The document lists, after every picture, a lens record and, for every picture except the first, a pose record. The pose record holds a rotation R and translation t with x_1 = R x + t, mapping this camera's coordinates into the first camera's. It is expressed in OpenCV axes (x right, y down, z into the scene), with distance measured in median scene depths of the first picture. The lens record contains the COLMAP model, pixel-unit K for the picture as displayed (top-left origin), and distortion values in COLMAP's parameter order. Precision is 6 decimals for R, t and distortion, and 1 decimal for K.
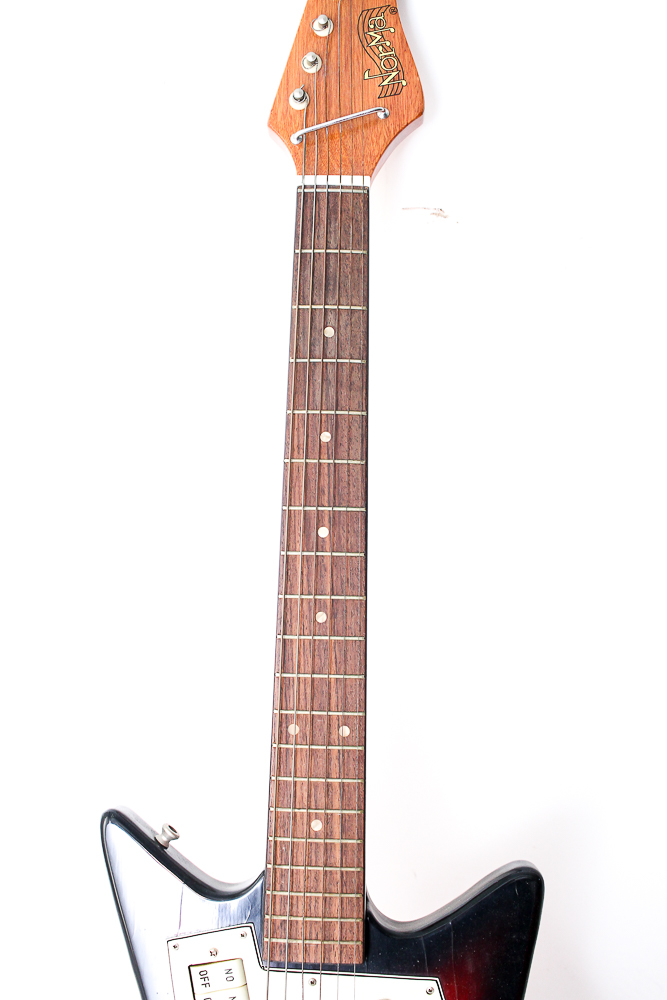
lens RADIAL K [[1119.8, 0, 348.2], [0, 1119.8, 496.4], [0, 0, 1]] dist [-0.097755, 0.000000]
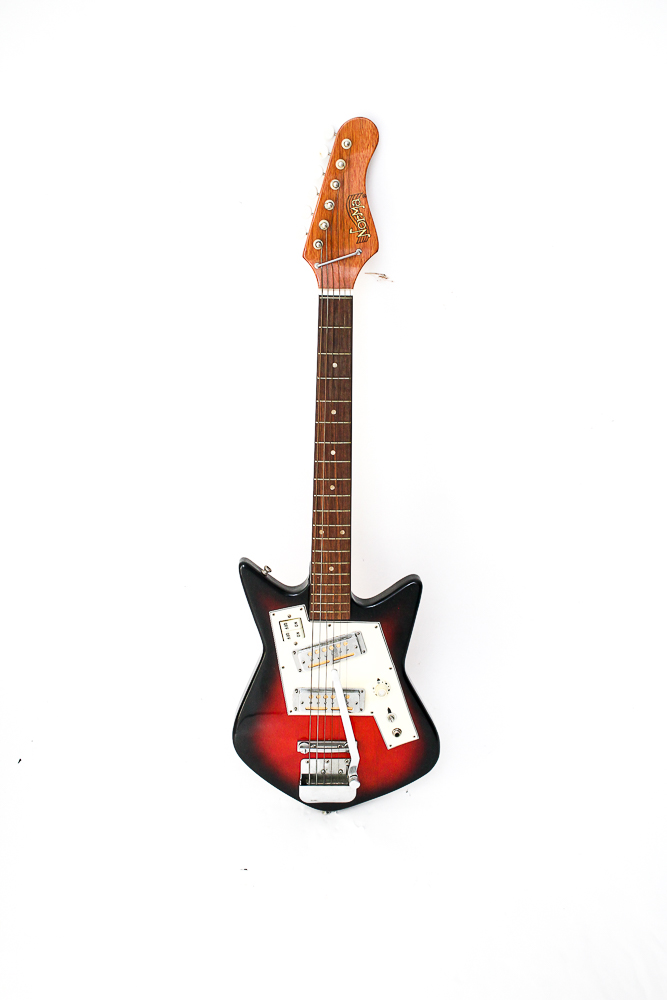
lens RADIAL K [[1119.8, 0, 335.5], [0, 1119.8, 498.6], [0, 0, 1]] dist [-0.097755, 0.000000]
pose [[0.996610, -0.029916, 0.076638, -0.192426], [-0.004374, 0.910958, 0.412475, -0.815826], [-0.082153, -0.411412, 0.907740, -1.117009]]
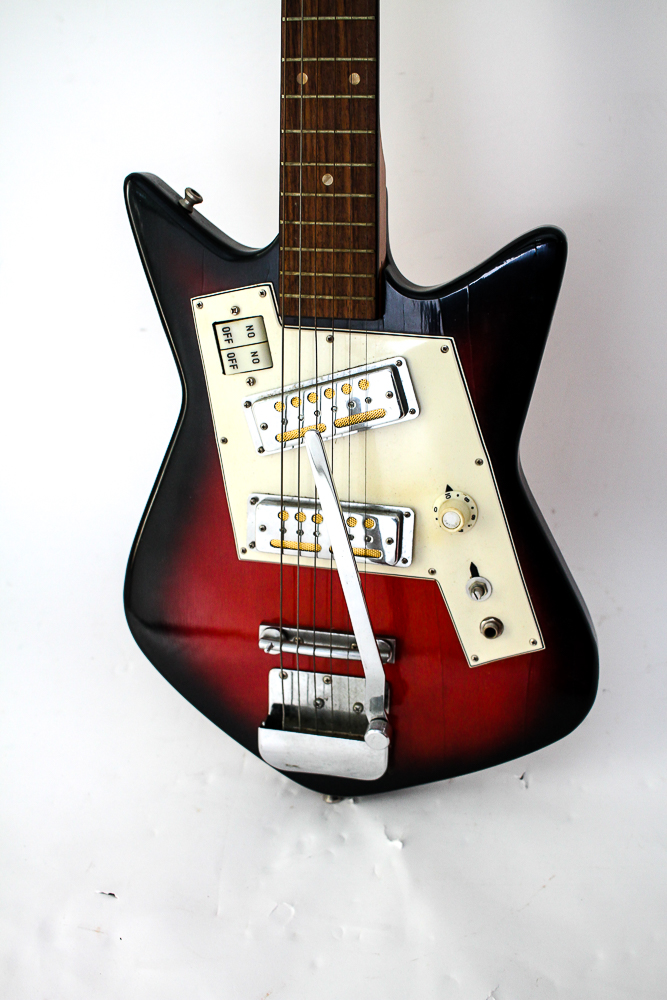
lens RADIAL K [[1119.8, 0, 342.0], [0, 1119.8, 497.8], [0, 0, 1]] dist [-0.097755, 0.000000]
pose [[0.984196, 0.040810, -0.172316, 0.153447], [0.035789, 0.907163, 0.419256, 0.133015], [0.173428, -0.418797, 0.891365, 0.014671]]
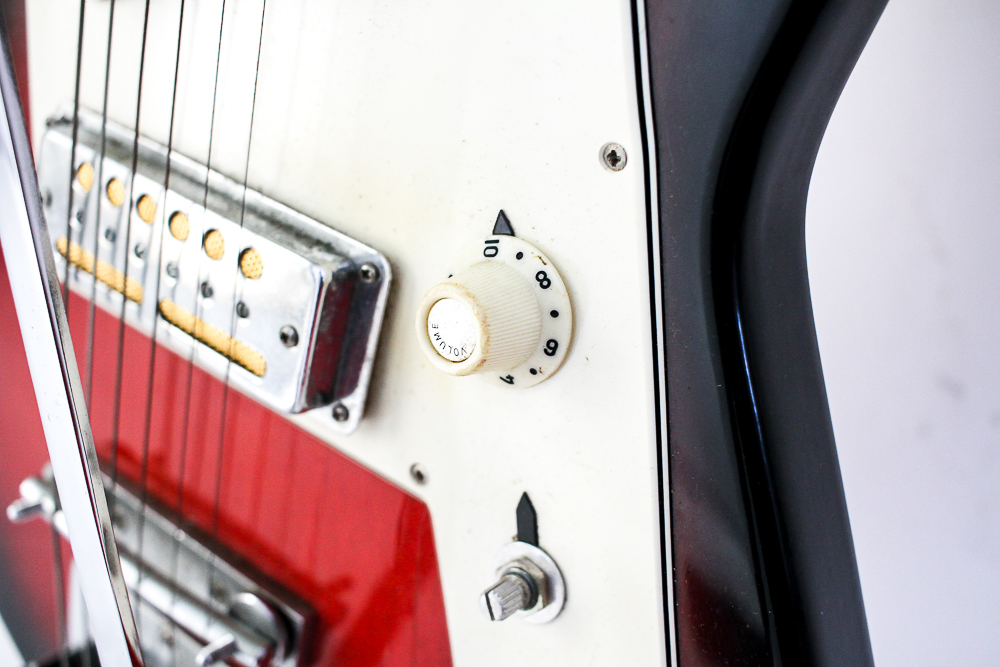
lens RADIAL K [[1119.8, 0, 501.6], [0, 1119.8, 328.8], [0, 0, 1]] dist [-0.097755, 0.000000]
pose [[0.816055, 0.343098, -0.465122, 0.215984], [-0.096319, 0.874221, 0.475879, 0.433064], [0.569892, -0.343544, 0.746459, 0.698192]]
